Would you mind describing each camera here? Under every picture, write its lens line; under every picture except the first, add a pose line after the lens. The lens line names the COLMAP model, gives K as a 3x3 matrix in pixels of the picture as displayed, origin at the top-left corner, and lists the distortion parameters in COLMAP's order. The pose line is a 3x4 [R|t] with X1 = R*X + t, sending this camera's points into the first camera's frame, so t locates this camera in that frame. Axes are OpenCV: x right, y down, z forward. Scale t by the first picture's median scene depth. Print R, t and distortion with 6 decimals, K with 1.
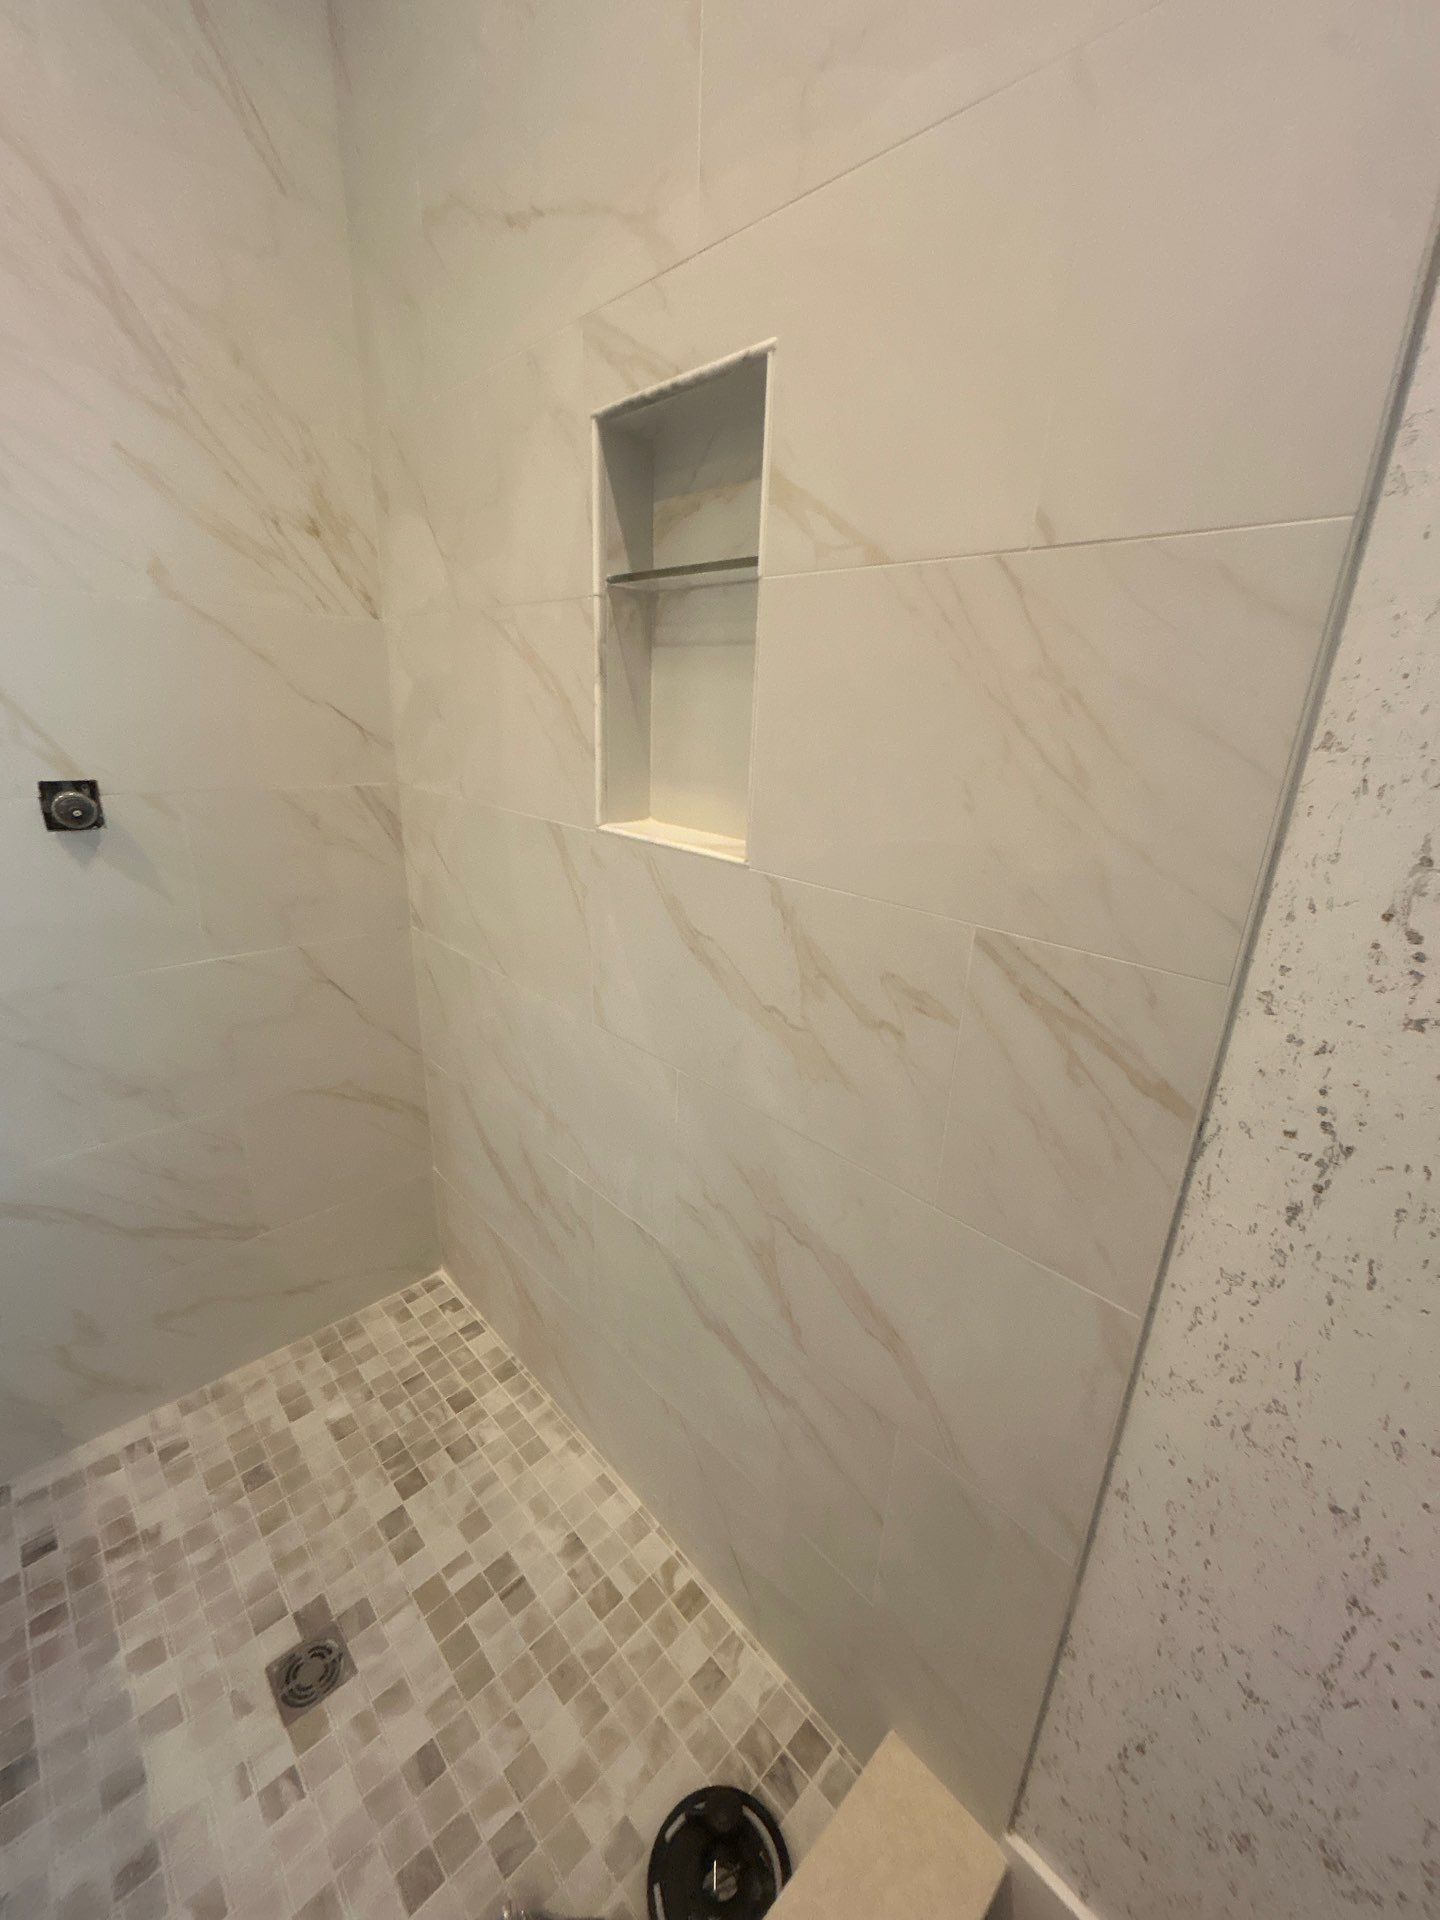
lens RADIAL K [[766.8, 0, 719.8], [0, 766.8, 954.7], [0, 0, 1]] dist [0.001033, -0.000383]
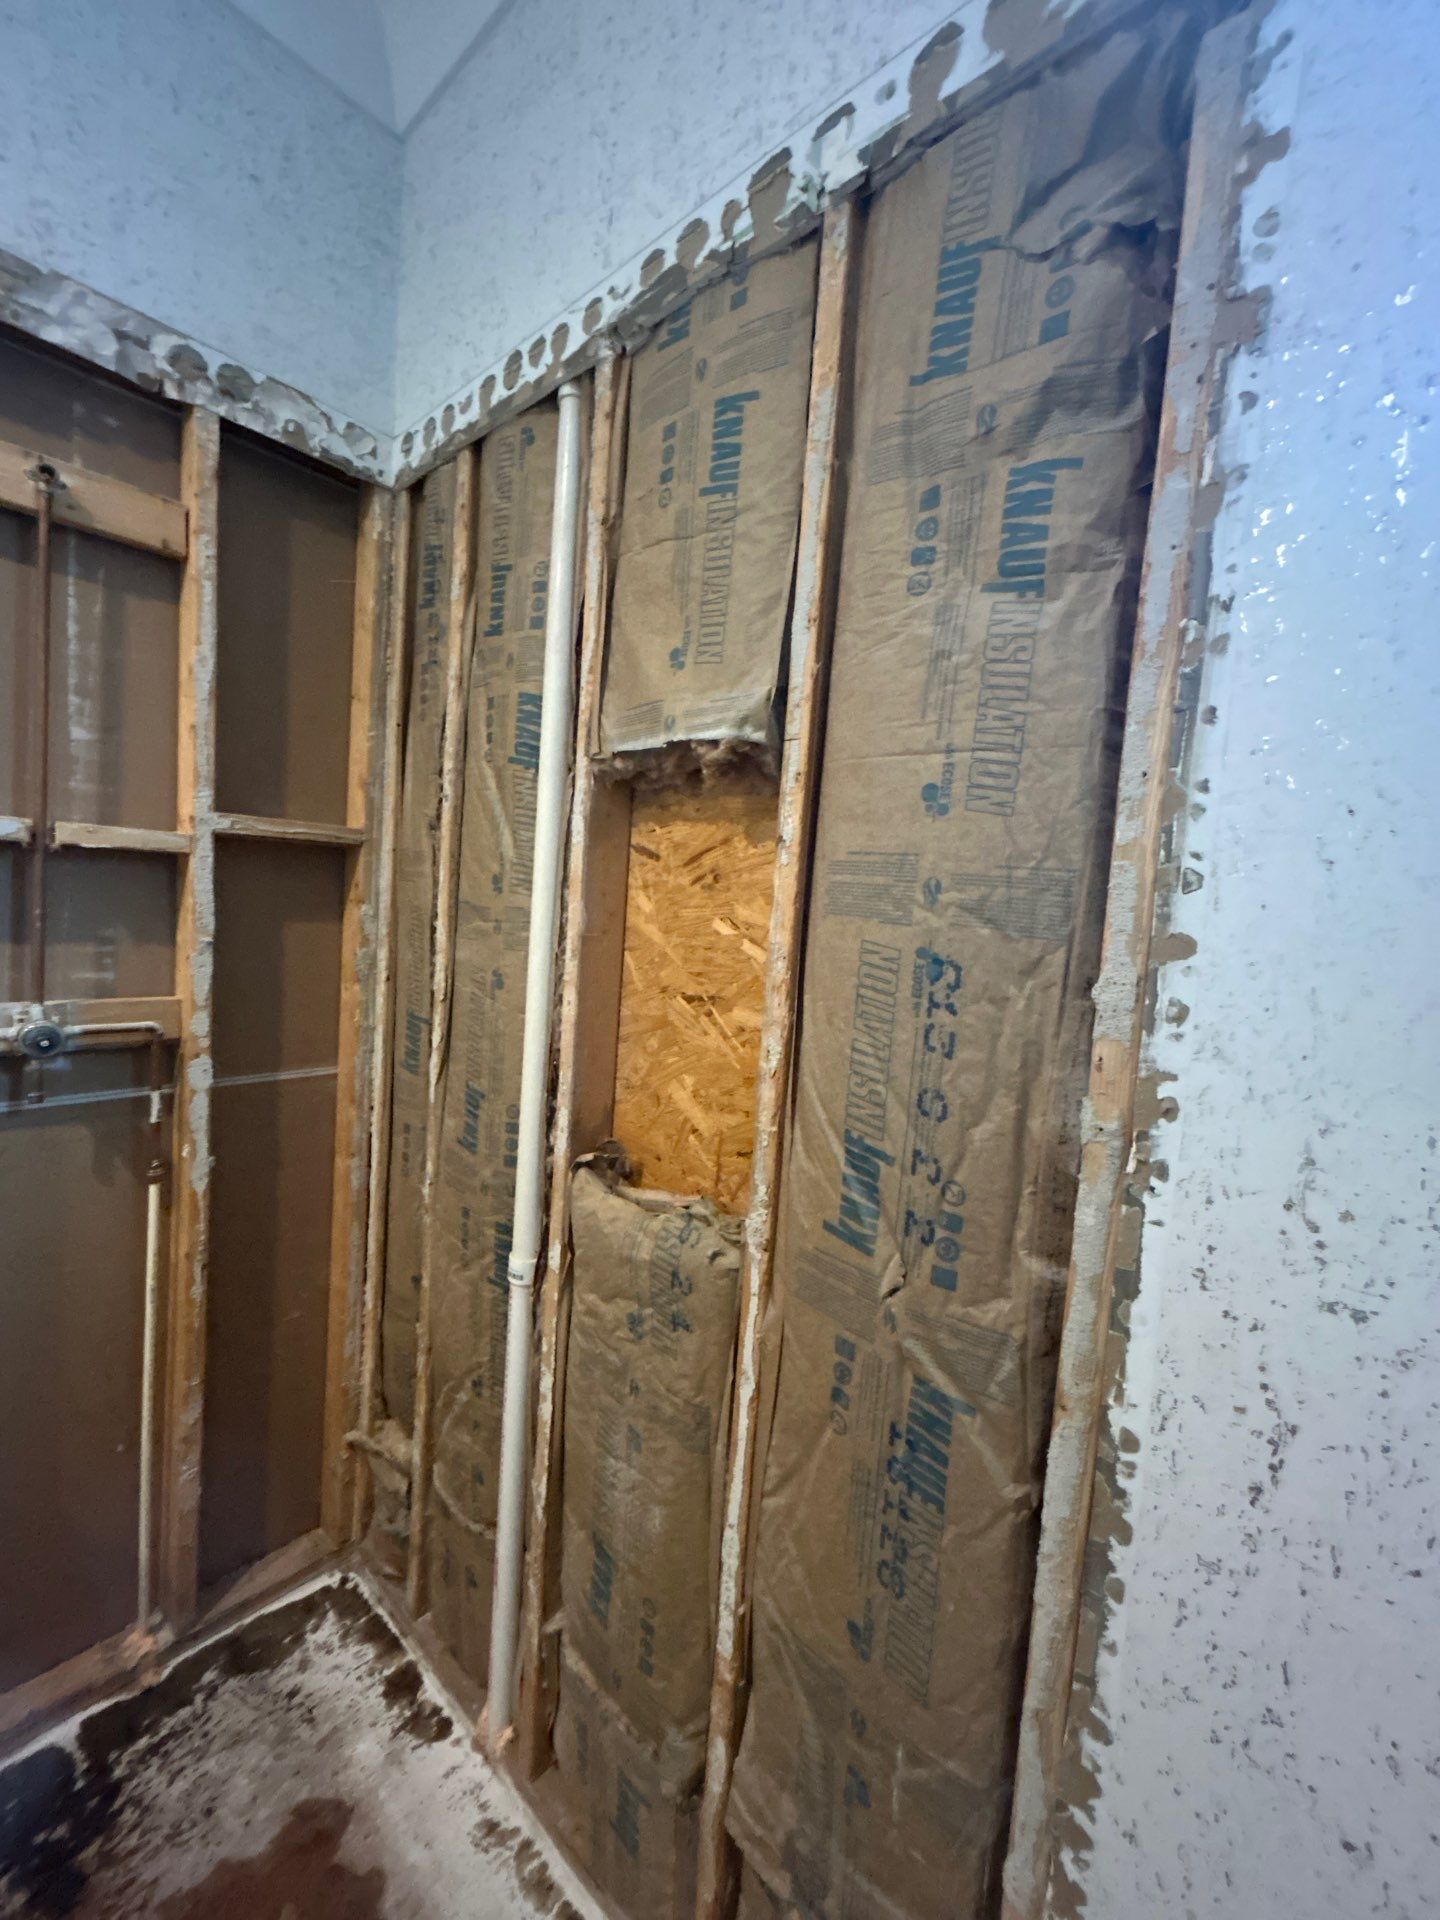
lens RADIAL K [[766.8, 0, 715.9], [0, 766.8, 958.4], [0, 0, 1]] dist [0.001033, -0.000383]
pose [[0.997085, 0.026765, 0.071447, -0.041959], [-0.008327, 0.969030, -0.246804, -0.055983], [-0.075839, 0.245490, 0.966428, -0.070981]]
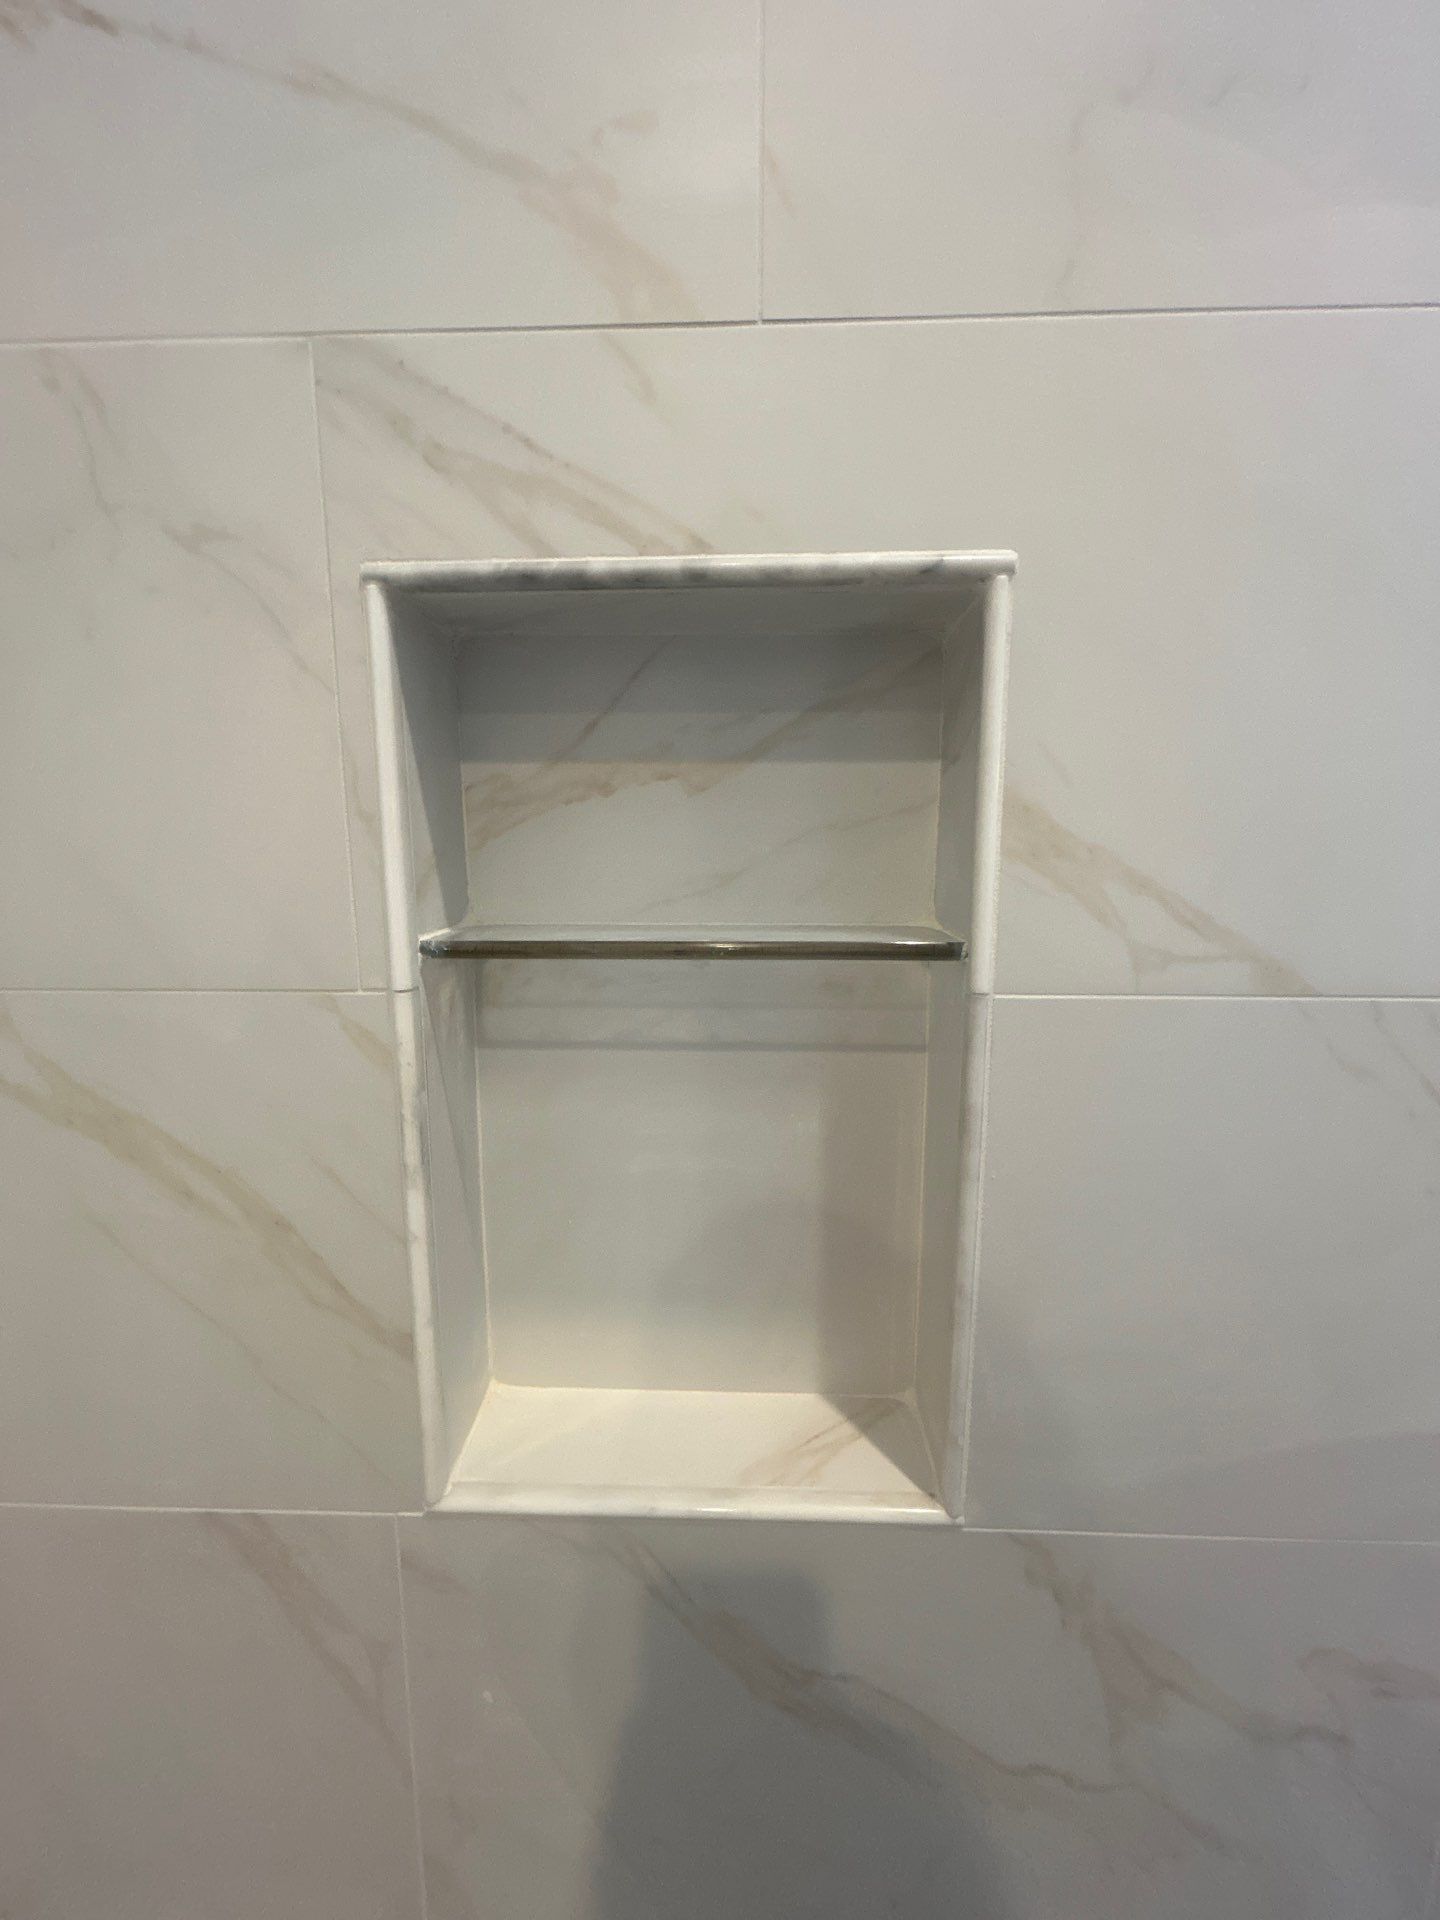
lens RADIAL K [[766.8, 0, 724.6], [0, 766.8, 956.0], [0, 0, 1]] dist [0.001033, -0.000383]
pose [[0.714132, -0.143047, 0.685240, -0.287356], [0.247948, 0.967124, -0.056510, -0.389995], [-0.654628, 0.210260, 0.726122, 0.555795]]
